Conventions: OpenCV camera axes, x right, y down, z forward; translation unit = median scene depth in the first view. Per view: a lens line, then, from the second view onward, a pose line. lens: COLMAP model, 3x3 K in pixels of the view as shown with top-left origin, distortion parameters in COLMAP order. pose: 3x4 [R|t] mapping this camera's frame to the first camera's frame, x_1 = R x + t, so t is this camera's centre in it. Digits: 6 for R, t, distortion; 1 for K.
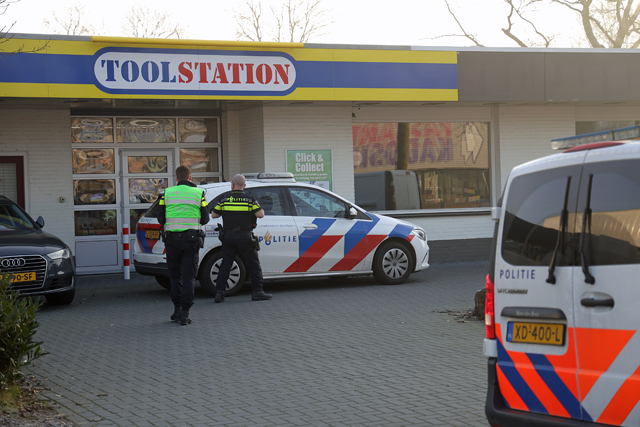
lens RADIAL K [[1376.1, 0, 321.1], [0, 1376.1, 213.2], [0, 0, 1]] dist [0.382064, 0.000000]
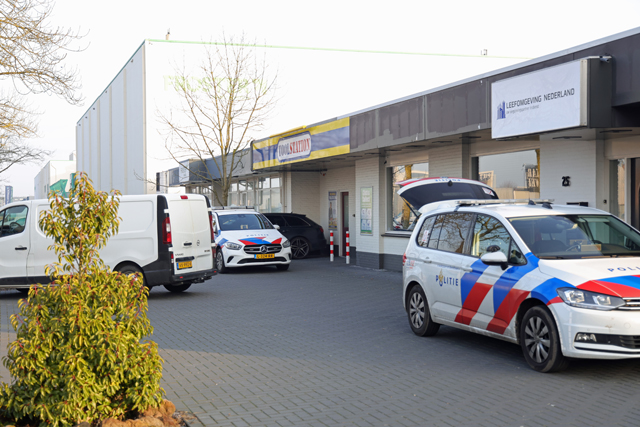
lens RADIAL K [[990.3, 0, 319.2], [0, 990.3, 212.2], [0, 0, 1]] dist [0.247177, 0.000000]
pose [[-0.146084, 0.024301, -0.988974, 1.234990], [-0.013572, 0.999555, 0.026566, -0.056525], [0.989179, 0.017303, -0.145689, 1.295934]]
